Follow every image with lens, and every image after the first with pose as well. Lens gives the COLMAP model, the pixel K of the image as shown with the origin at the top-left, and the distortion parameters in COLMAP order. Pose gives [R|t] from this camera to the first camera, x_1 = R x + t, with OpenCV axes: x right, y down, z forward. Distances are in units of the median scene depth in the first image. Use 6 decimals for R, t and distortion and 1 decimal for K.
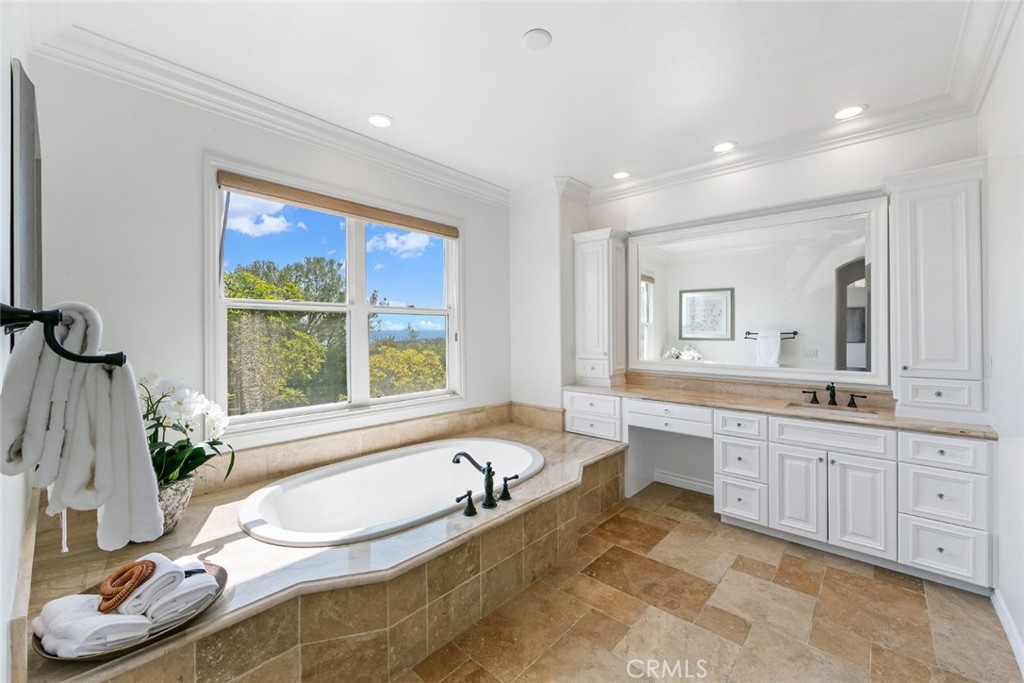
lens RADIAL K [[411.6, 0, 519.8], [0, 411.6, 326.8], [0, 0, 1]] dist [-0.004118, -0.000158]
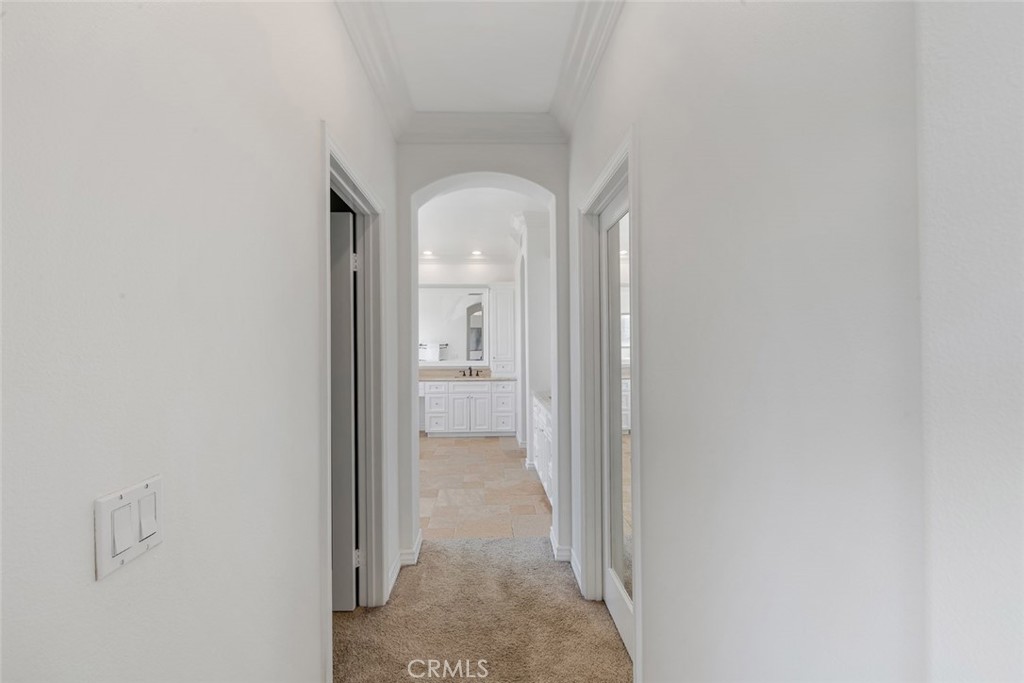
lens RADIAL K [[411.6, 0, 512.5], [0, 411.6, 341.6], [0, 0, 1]] dist [-0.004118, -0.000158]
pose [[0.712080, -0.006231, 0.702071, -0.698667], [0.001152, 0.999970, 0.007706, -0.018164], [-0.702098, -0.004678, 0.712065, -0.814383]]
